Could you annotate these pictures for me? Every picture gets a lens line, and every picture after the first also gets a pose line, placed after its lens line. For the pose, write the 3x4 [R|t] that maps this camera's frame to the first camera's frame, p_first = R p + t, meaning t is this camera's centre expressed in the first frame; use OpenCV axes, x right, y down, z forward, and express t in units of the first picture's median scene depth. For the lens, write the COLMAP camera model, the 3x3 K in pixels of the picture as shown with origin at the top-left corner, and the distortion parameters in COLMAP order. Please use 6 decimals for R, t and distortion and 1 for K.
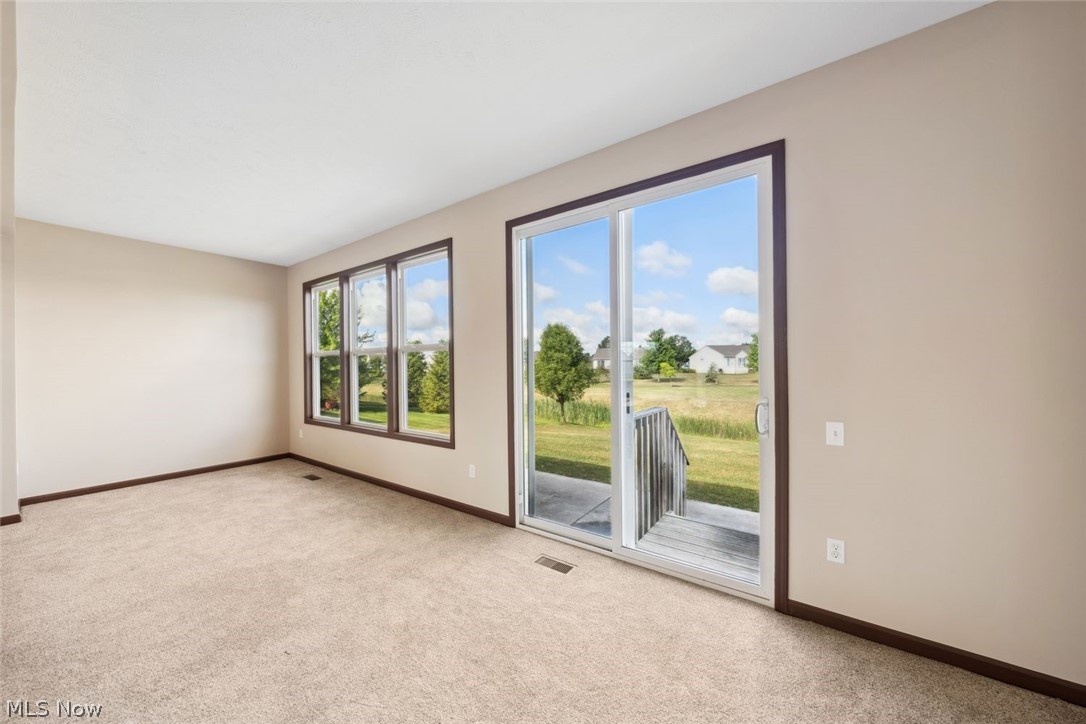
lens RADIAL K [[372.4, 0, 544.6], [0, 372.4, 364.3], [0, 0, 1]] dist [-0.021065, 0.000037]
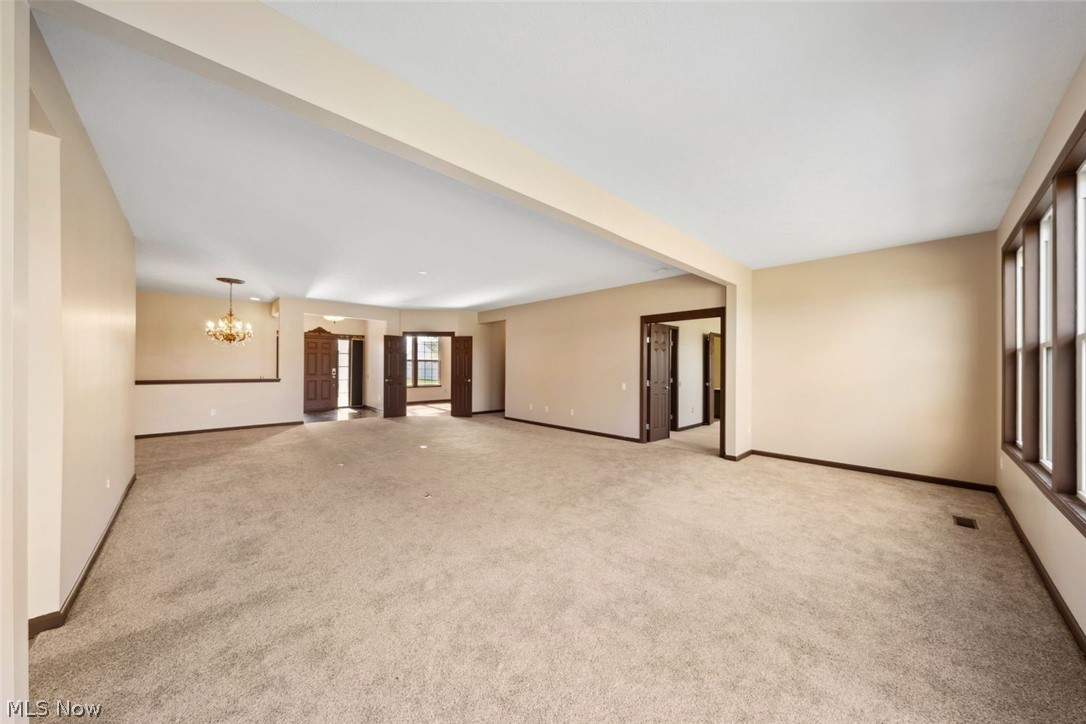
lens RADIAL K [[375.4, 0, 537.6], [0, 375.4, 356.1], [0, 0, 1]] dist [-0.000487, 0.000040]
pose [[-0.198245, -0.008912, -0.980112, 0.338681], [-0.001552, 0.999960, -0.008779, -0.008268], [0.980151, -0.000219, -0.198251, 0.461423]]
